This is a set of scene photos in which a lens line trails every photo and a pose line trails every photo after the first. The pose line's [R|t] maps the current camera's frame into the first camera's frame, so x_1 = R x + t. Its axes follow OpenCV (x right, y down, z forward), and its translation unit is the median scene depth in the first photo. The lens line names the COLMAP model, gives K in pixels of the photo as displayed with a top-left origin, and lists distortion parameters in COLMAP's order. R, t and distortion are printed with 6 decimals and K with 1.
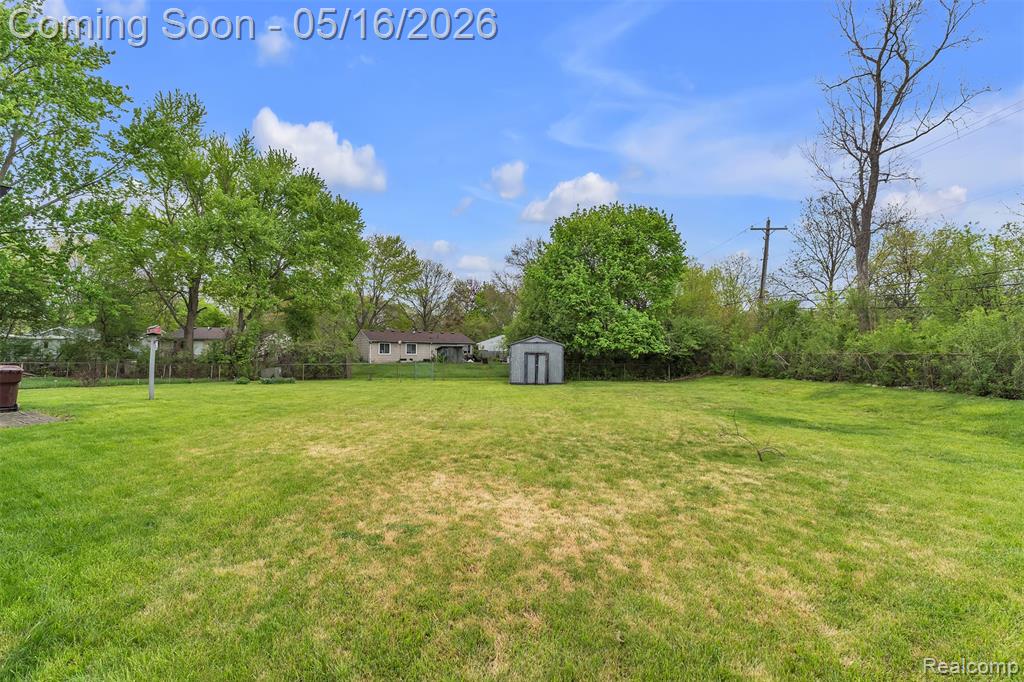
lens RADIAL K [[430.7, 0, 515.5], [0, 430.7, 342.9], [0, 0, 1]] dist [0.001047, 0.000097]
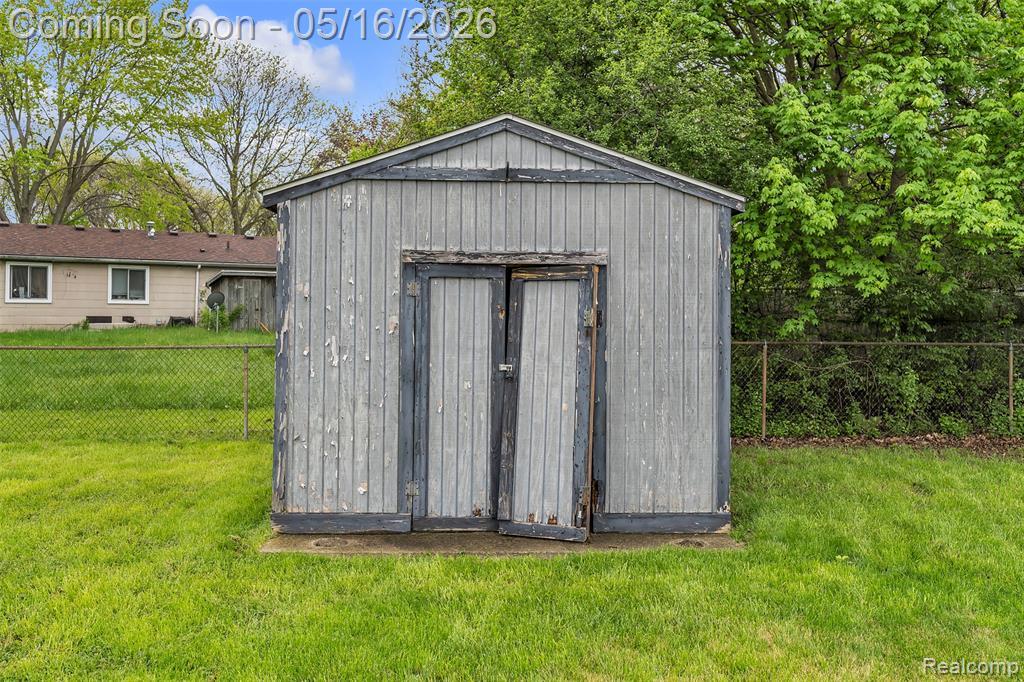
lens RADIAL K [[786.4, 0, 512.0], [0, 786.4, 341.0], [0, 0, 1]] dist [0.000100, 0.000233]
pose [[0.999989, -0.000707, 0.004561, 0.049522], [0.000403, 0.997804, 0.066234, 0.030263], [-0.004598, -0.066231, 0.997794, 0.778370]]
